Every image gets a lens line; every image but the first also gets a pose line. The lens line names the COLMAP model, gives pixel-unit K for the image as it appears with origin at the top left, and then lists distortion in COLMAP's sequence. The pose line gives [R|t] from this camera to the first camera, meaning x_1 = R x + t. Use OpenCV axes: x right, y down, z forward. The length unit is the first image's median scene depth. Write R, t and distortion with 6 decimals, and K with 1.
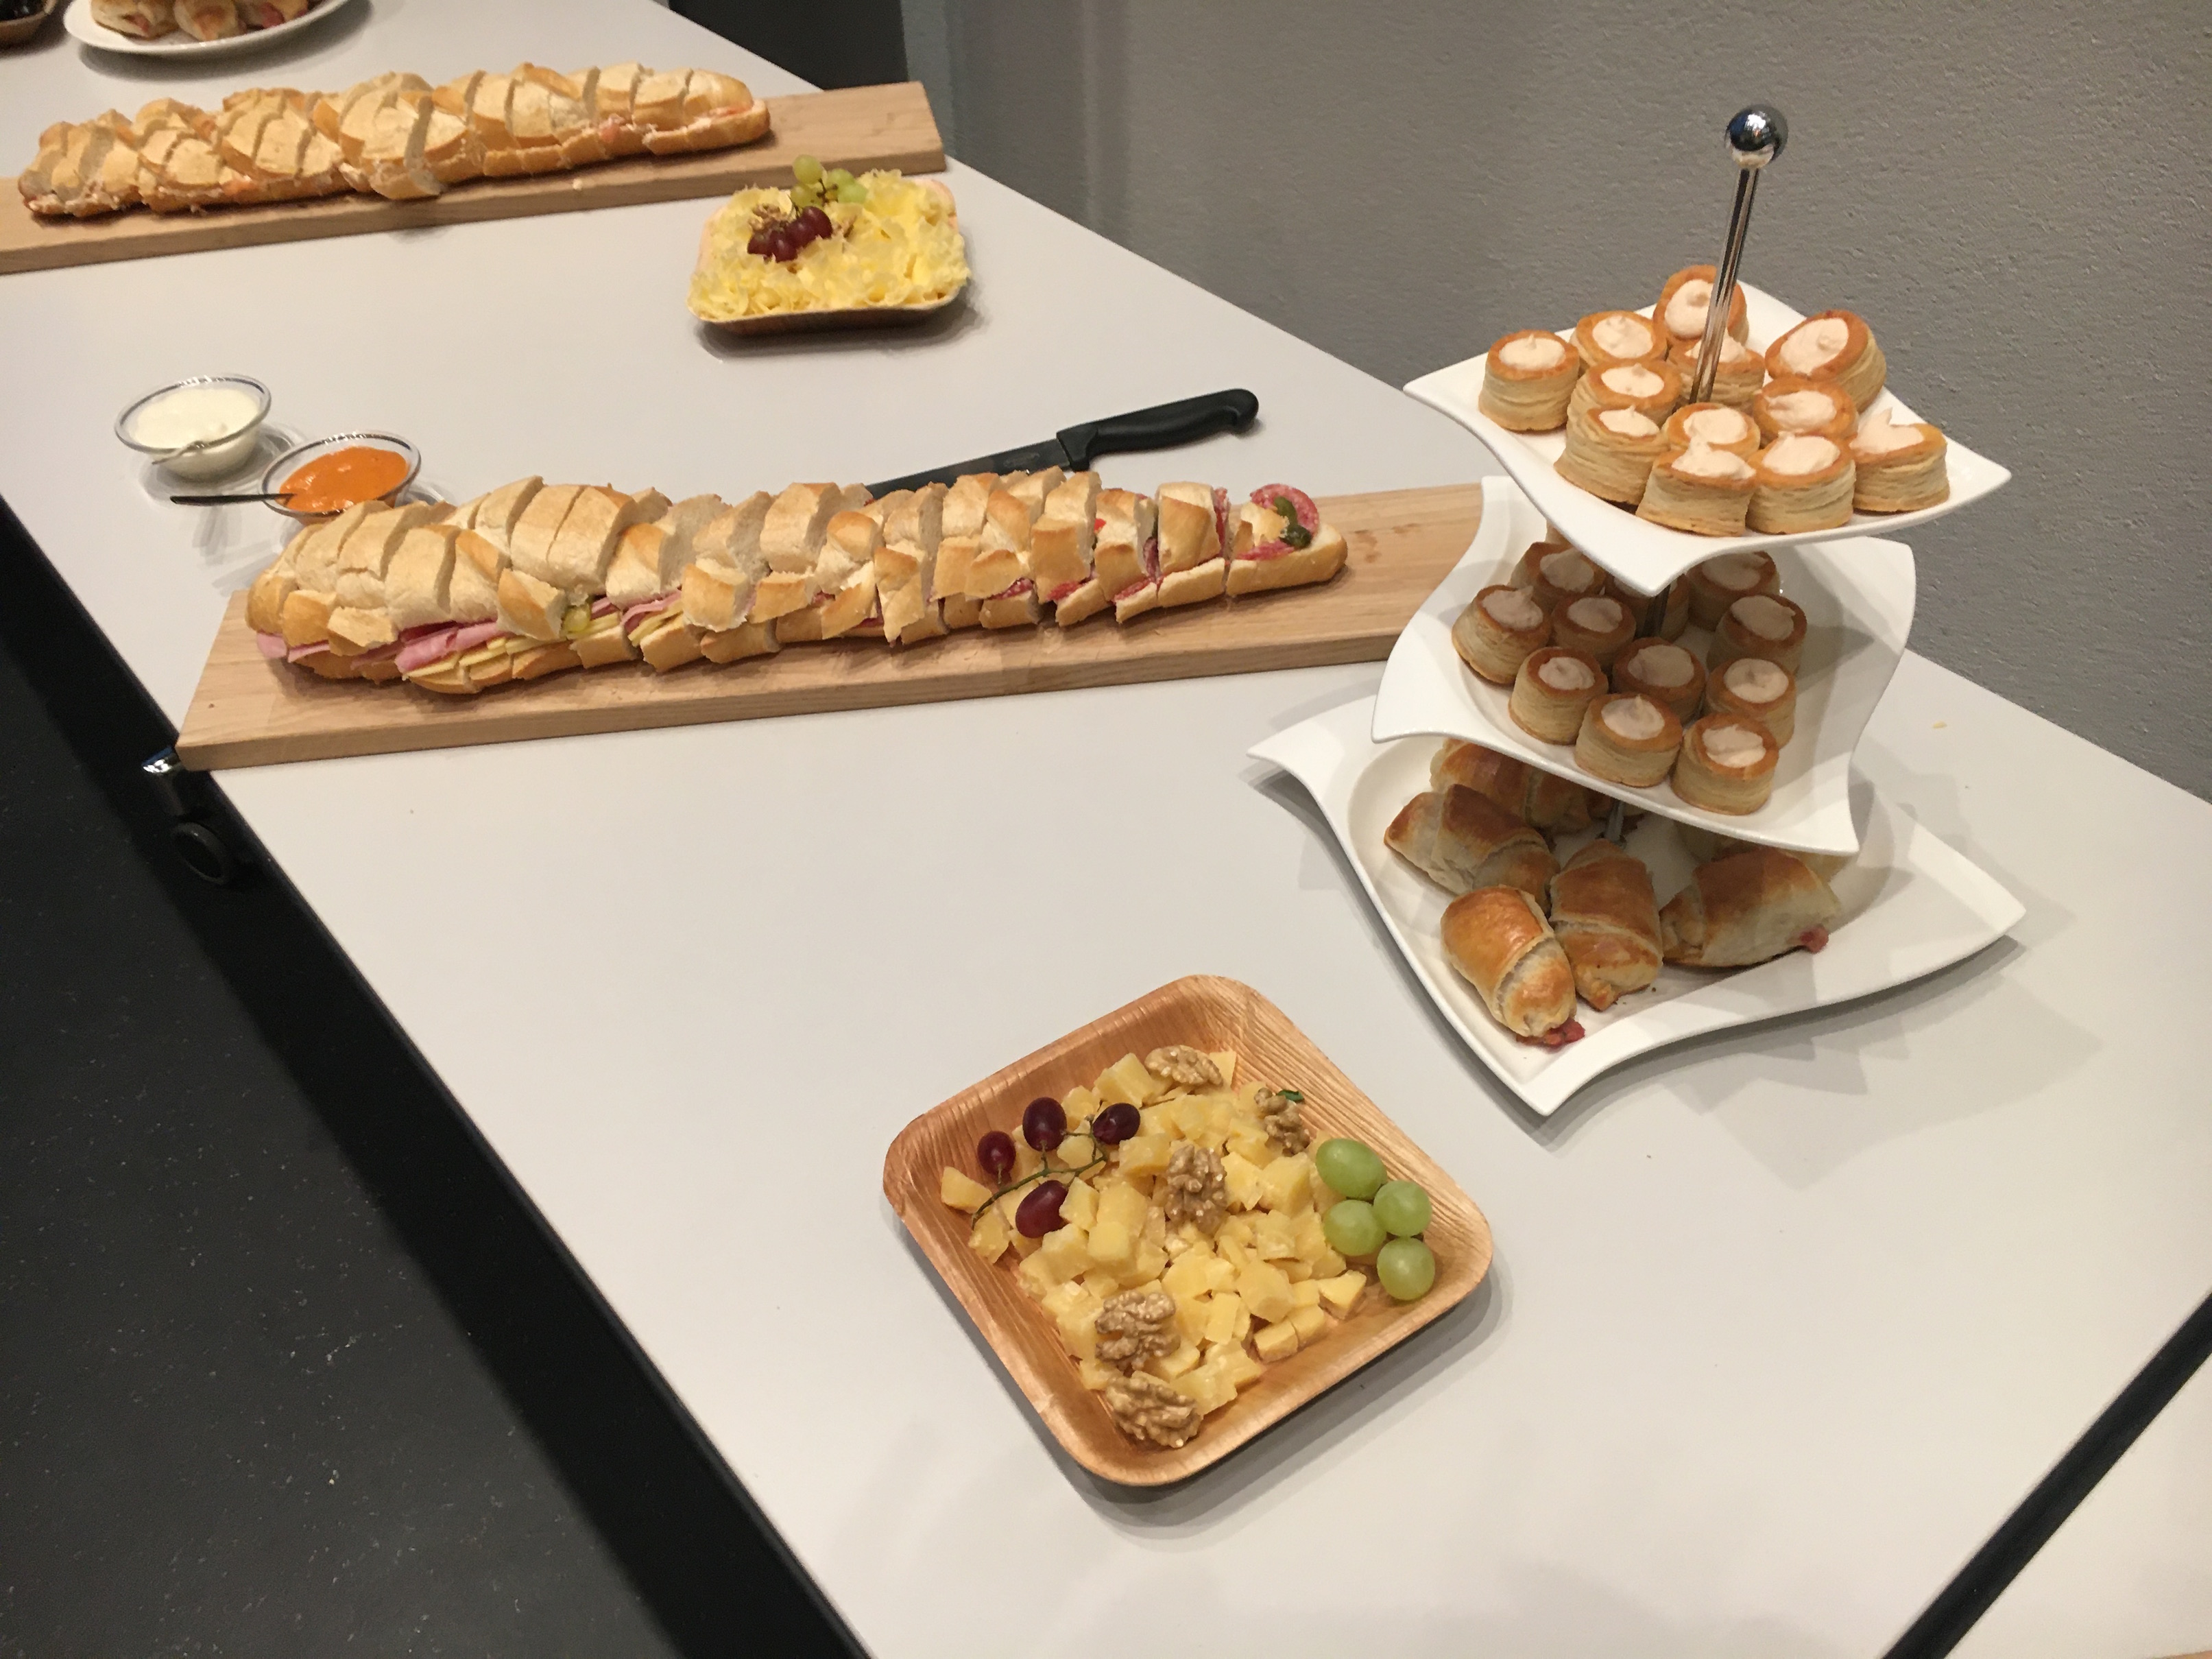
lens RADIAL K [[1887.9, 0, 1098.4], [0, 1887.9, 855.2], [0, 0, 1]] dist [0.087219, -0.118061]
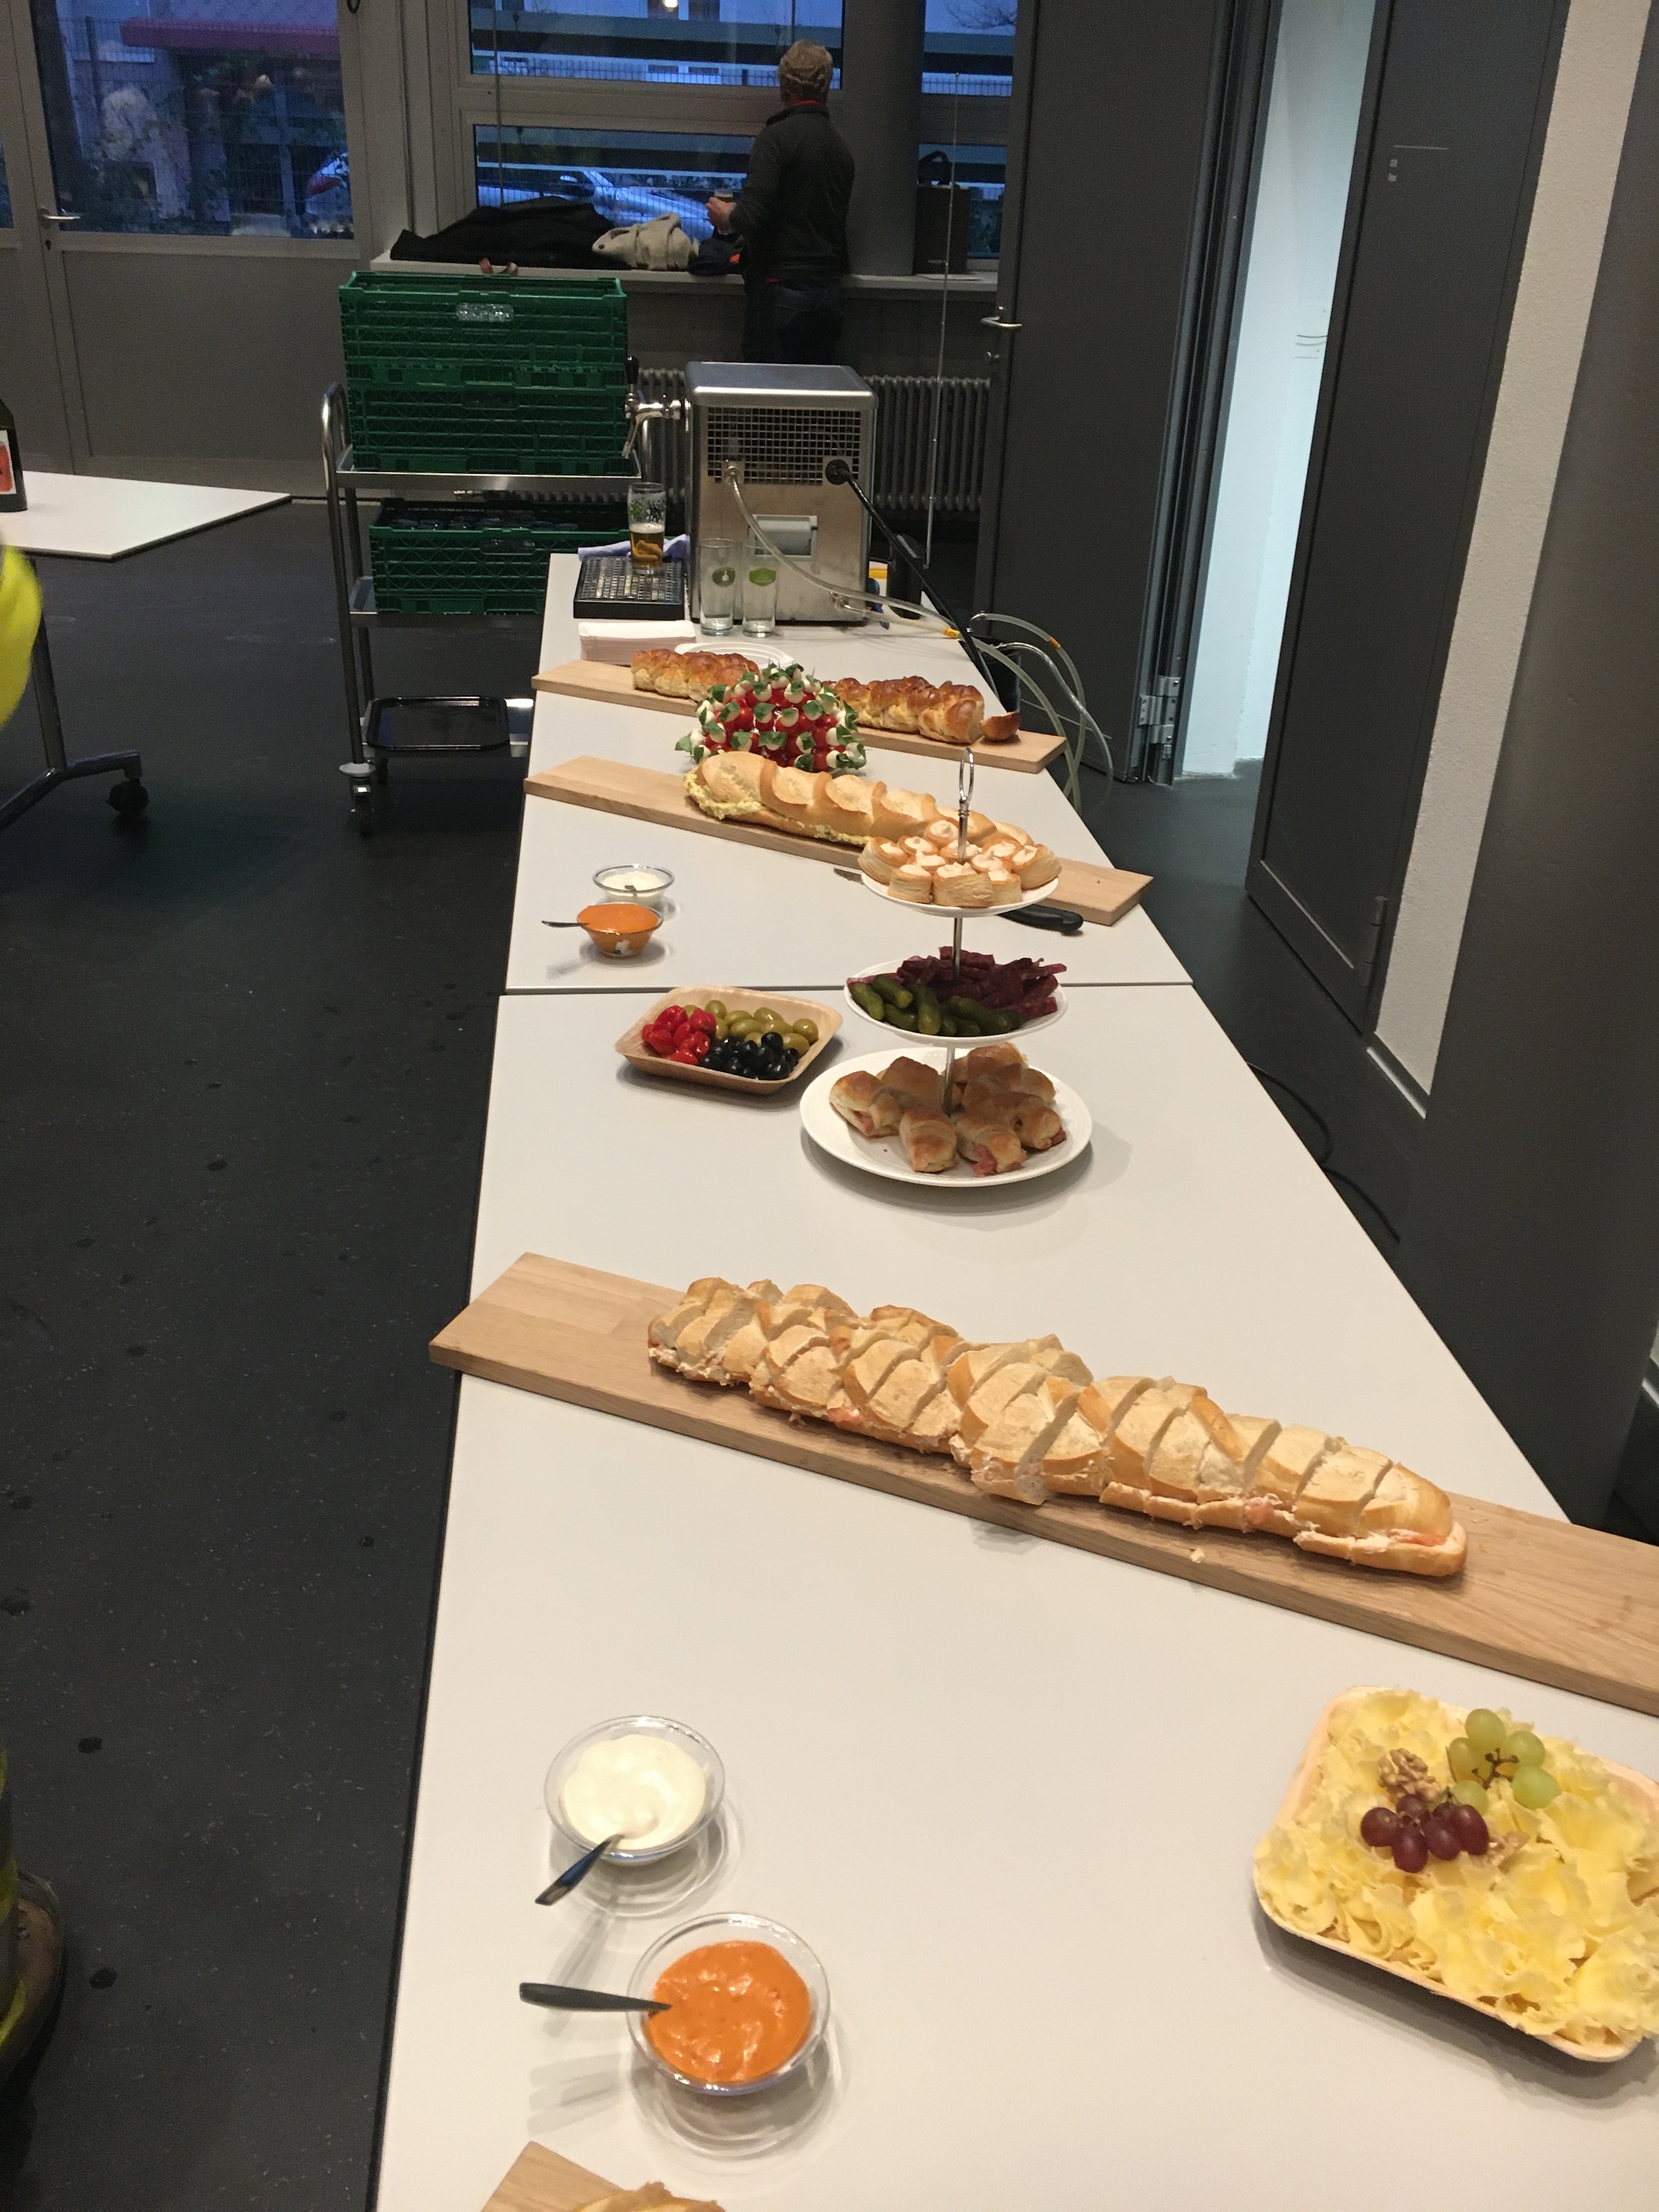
lens RADIAL K [[1887.9, 0, 846.4], [0, 1887.9, 1121.5], [0, 0, 1]] dist [0.087219, -0.118061]
pose [[0.843344, 0.303450, -0.443496, -0.097291], [-0.410597, 0.896297, -0.167517, -0.322997], [0.346670, 0.323373, 0.880483, 0.178102]]
